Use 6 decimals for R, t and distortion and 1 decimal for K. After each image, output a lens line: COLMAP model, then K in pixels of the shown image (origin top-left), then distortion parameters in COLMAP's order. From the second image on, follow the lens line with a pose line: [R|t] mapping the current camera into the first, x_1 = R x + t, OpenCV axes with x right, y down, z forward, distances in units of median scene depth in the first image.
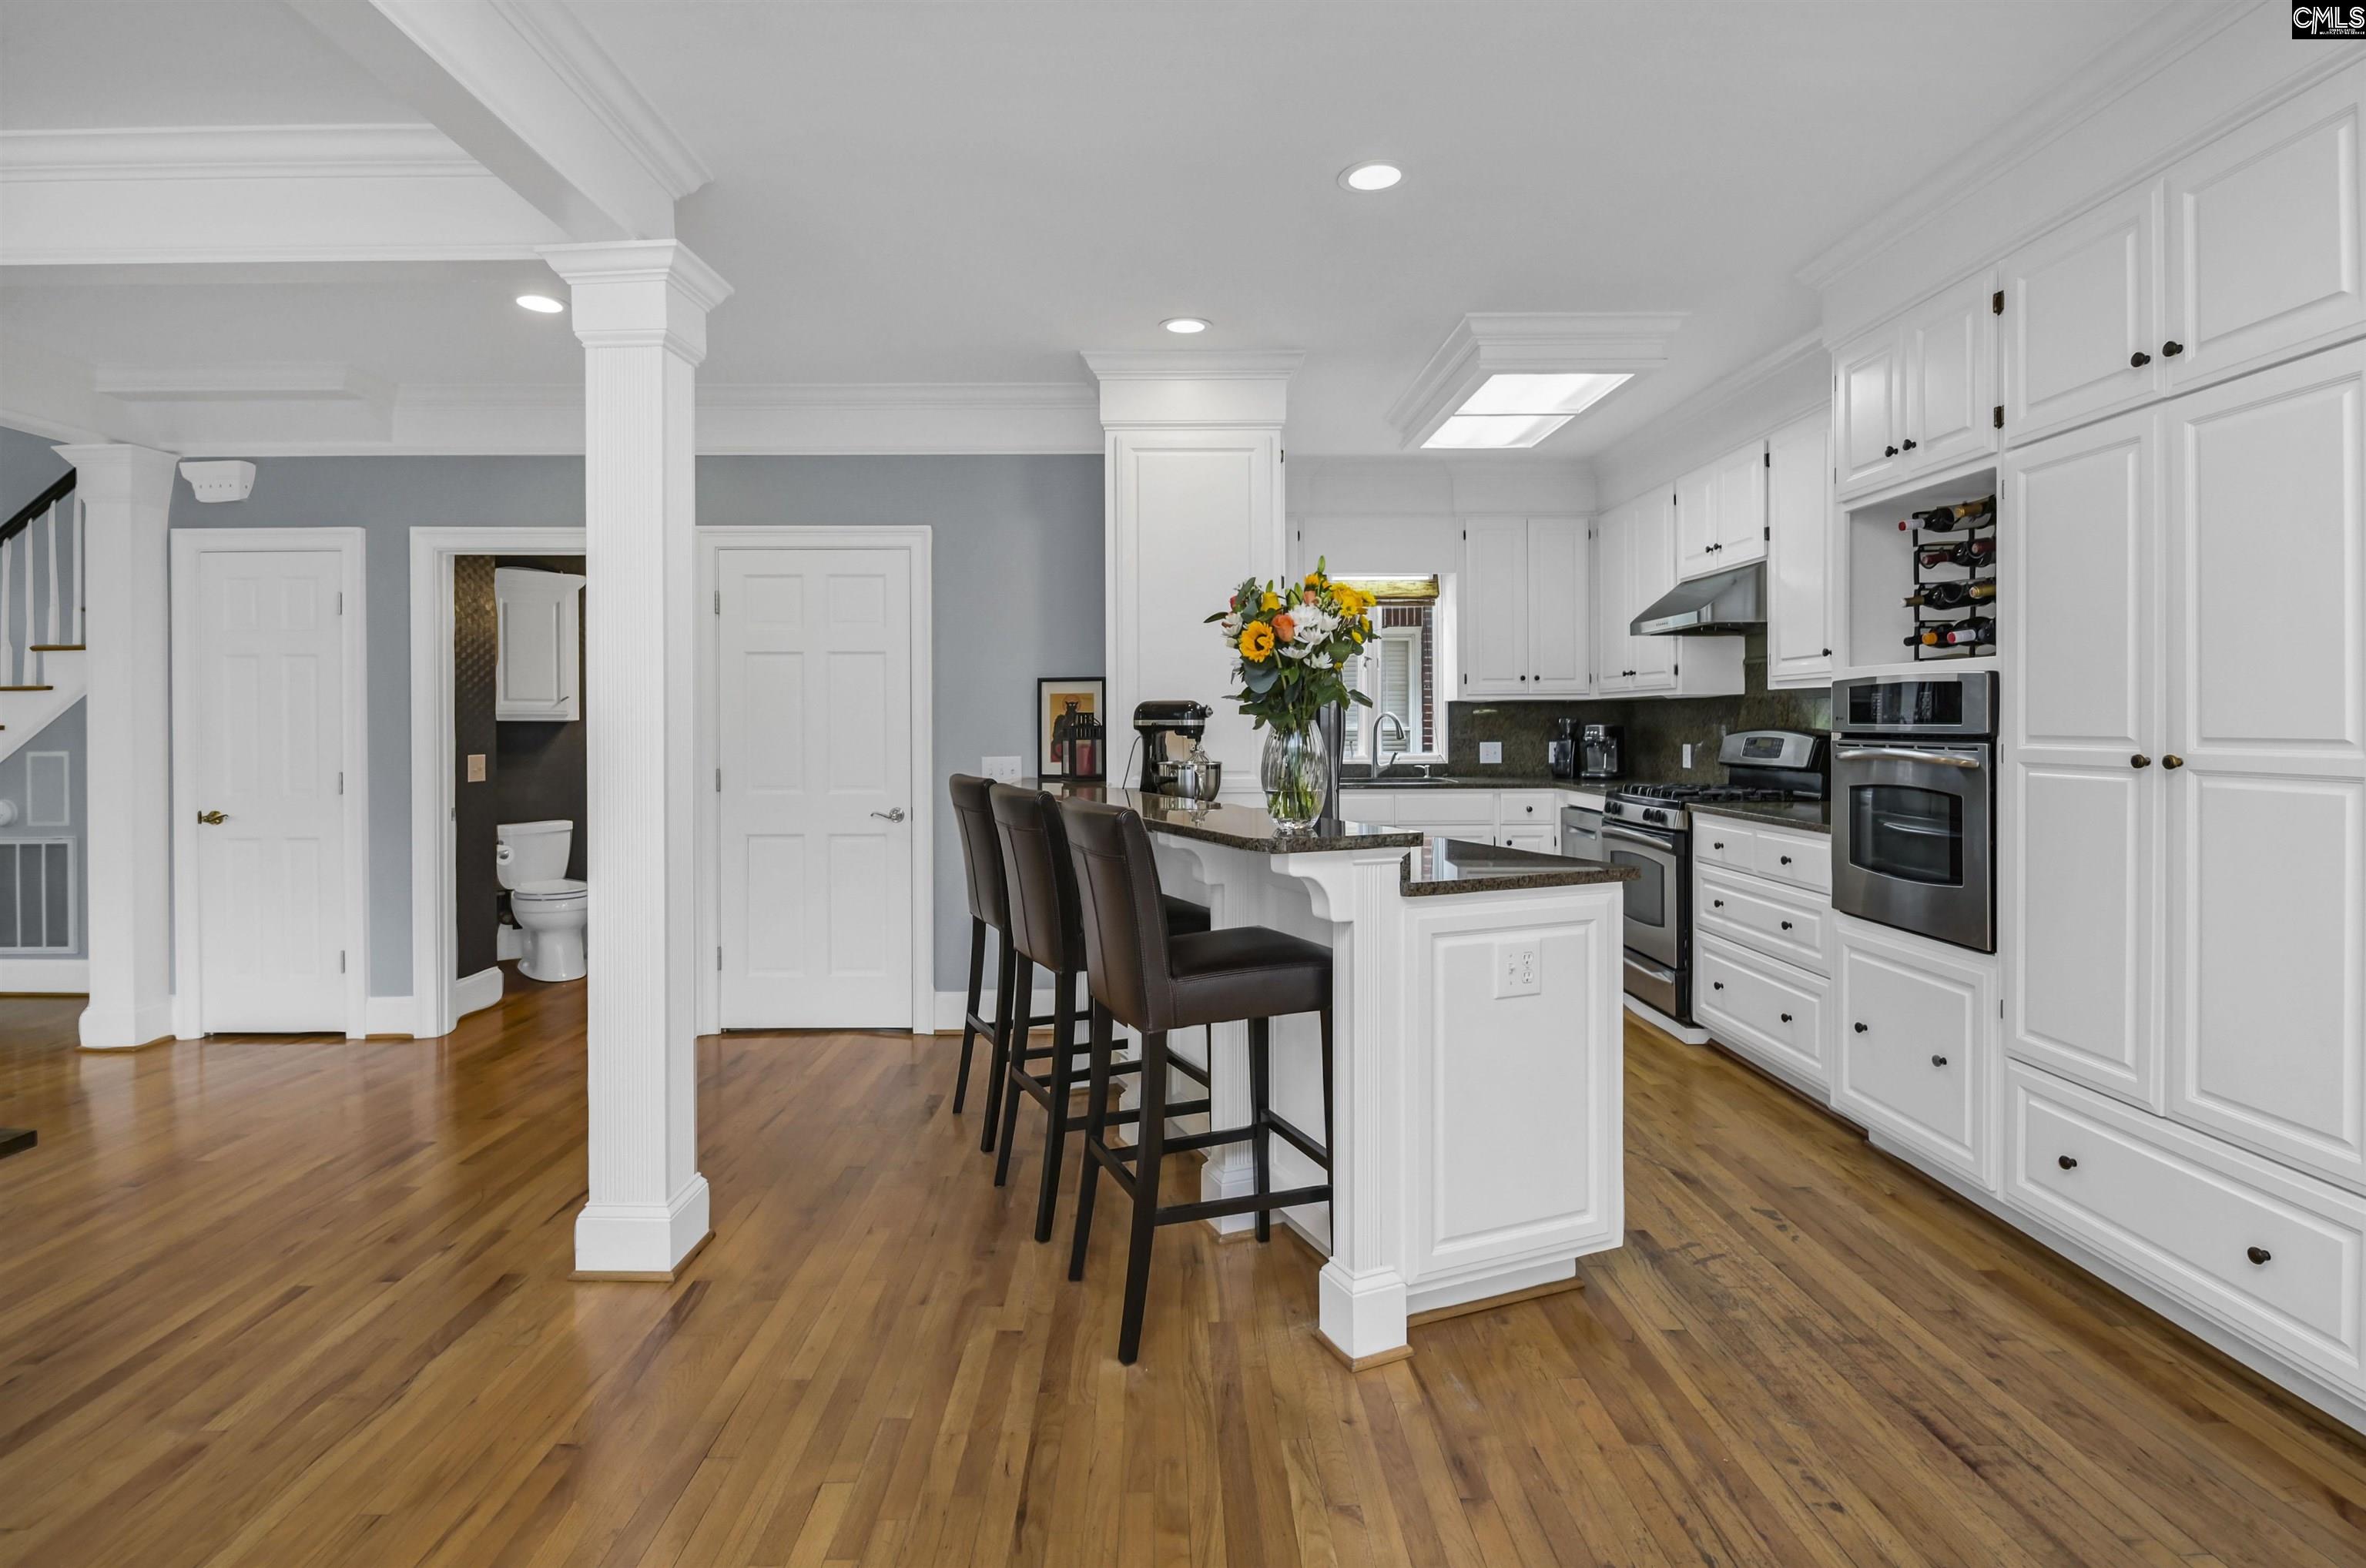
lens RADIAL K [[1124.2, 0, 1193.2], [0, 1124.2, 735.9], [0, 0, 1]] dist [0.001292, -0.007887]
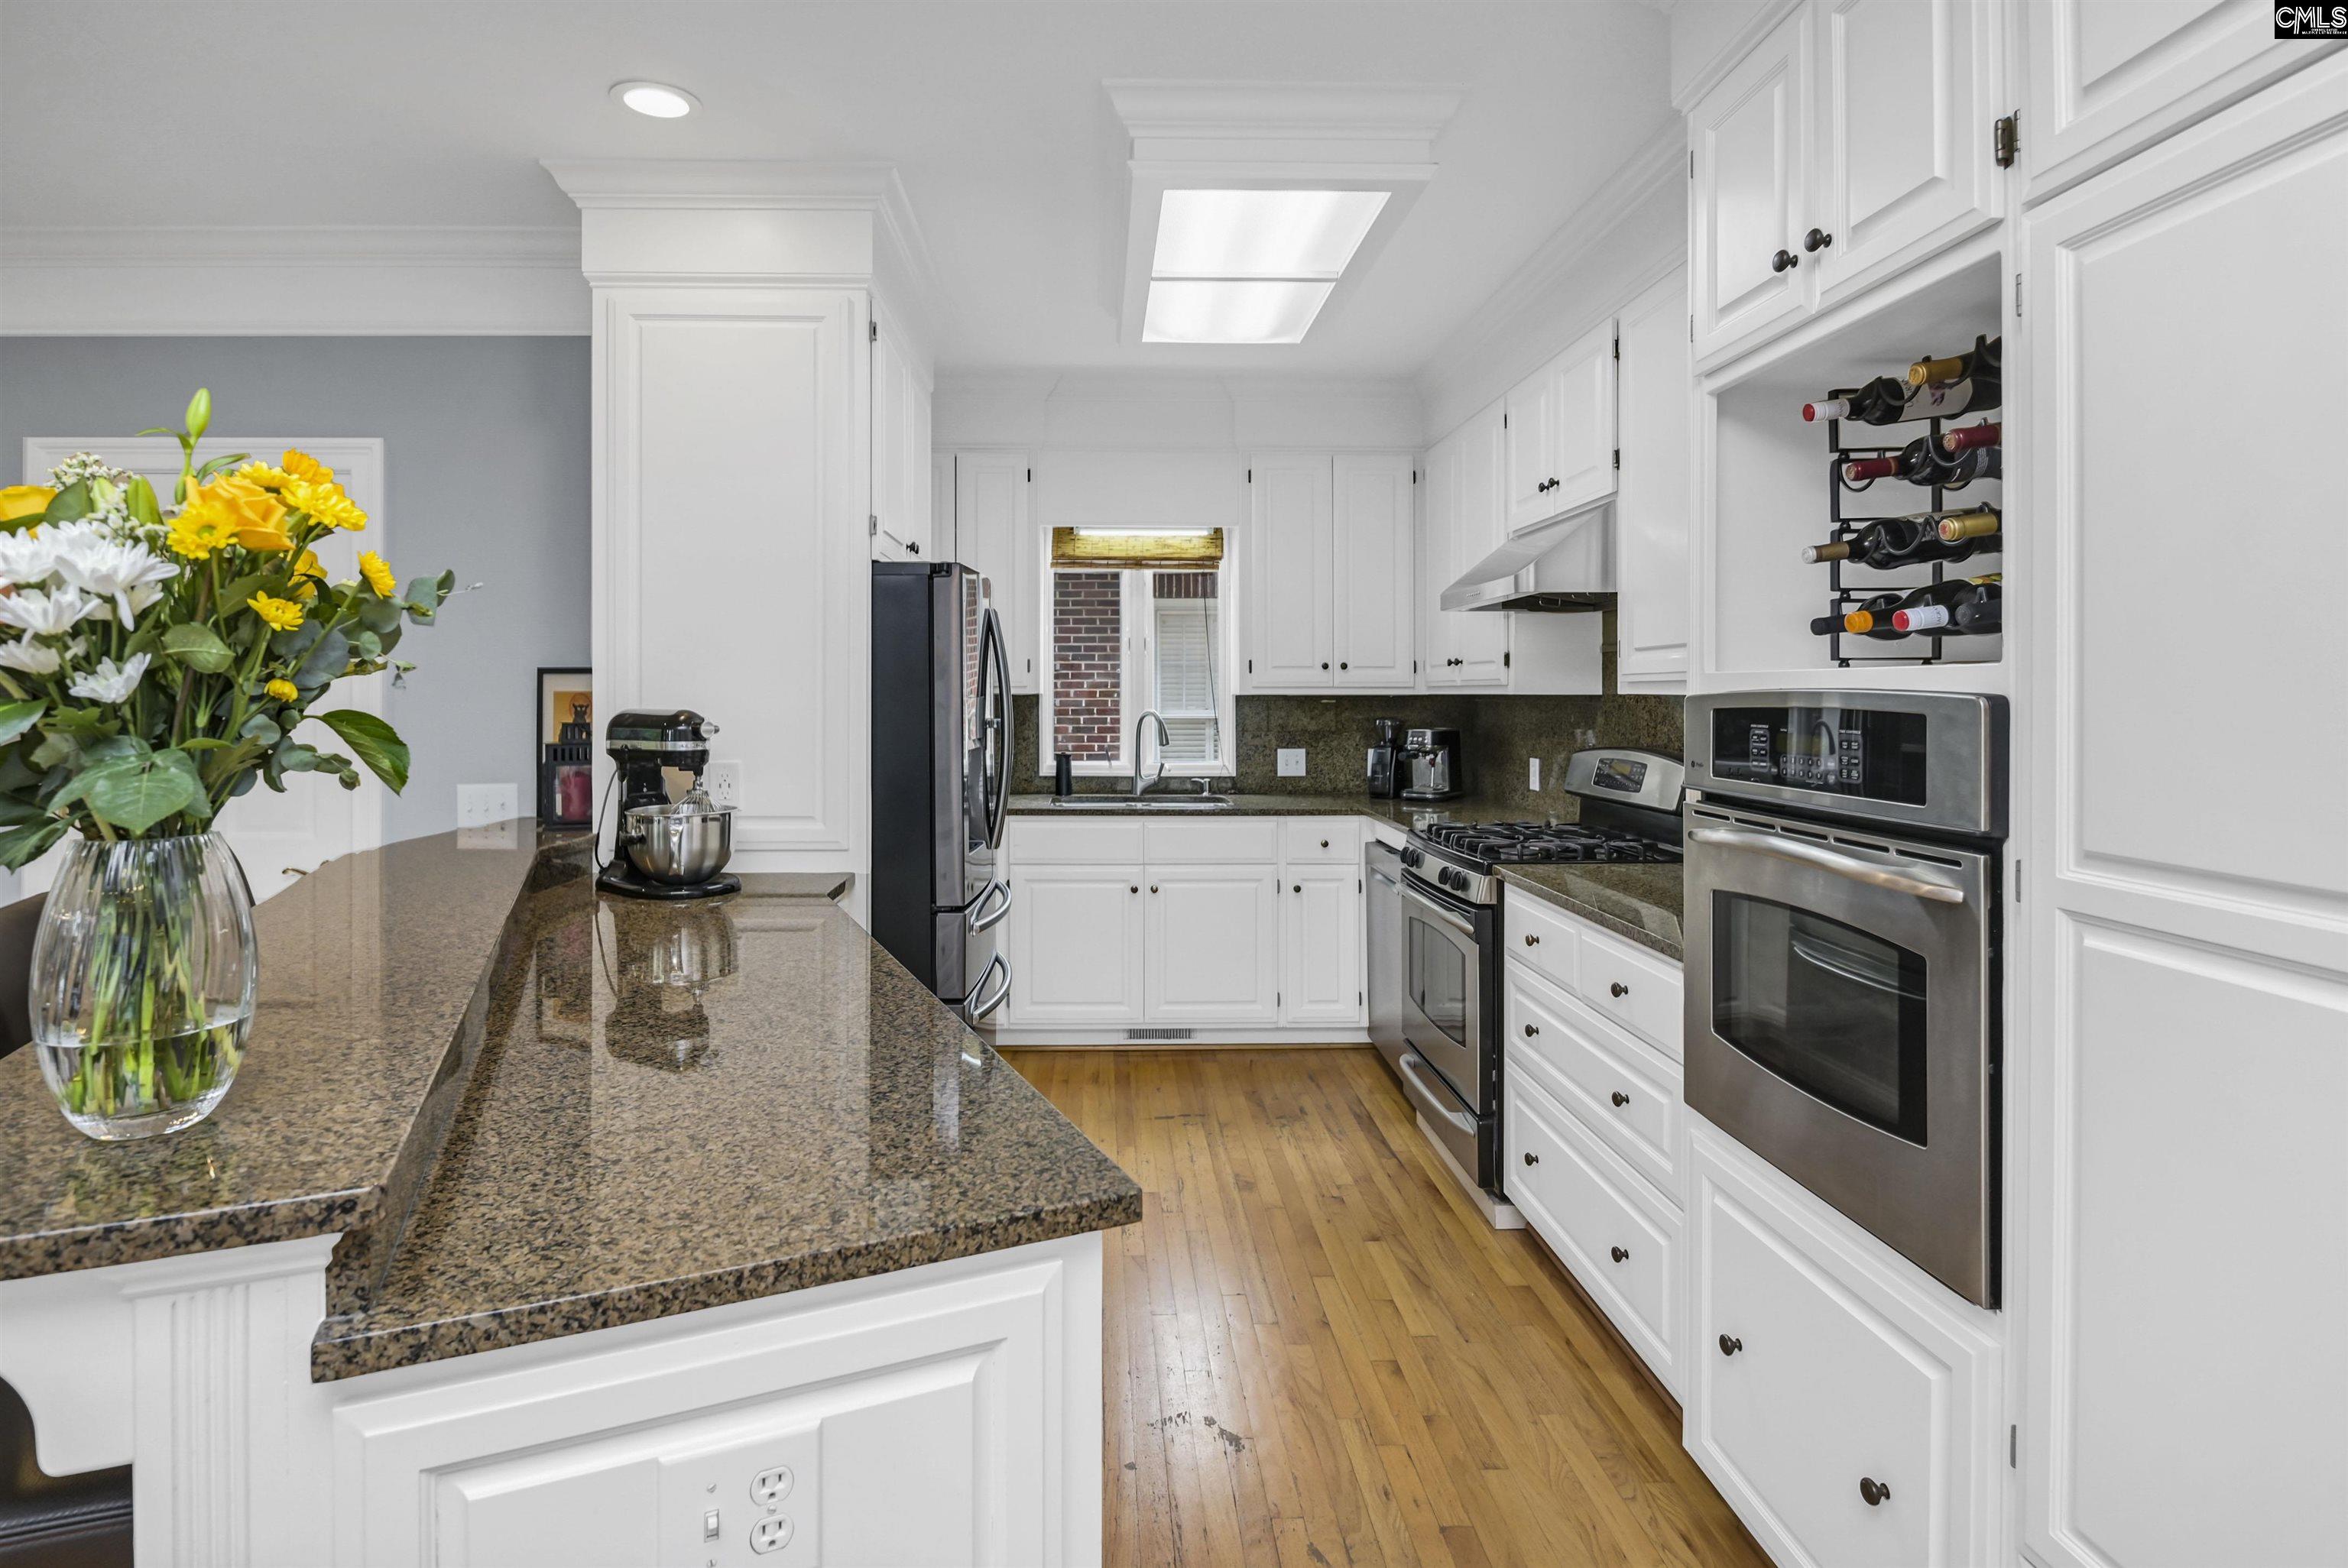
lens RADIAL K [[1154.0, 0, 1129.7], [0, 1154.0, 699.3], [0, 0, 1]] dist [-0.011884, 0.000286]
pose [[0.999864, 0.005921, 0.015367, 0.233351], [-0.005781, 0.999941, -0.009155, -0.033141], [-0.015420, 0.009065, 0.999840, 0.356539]]
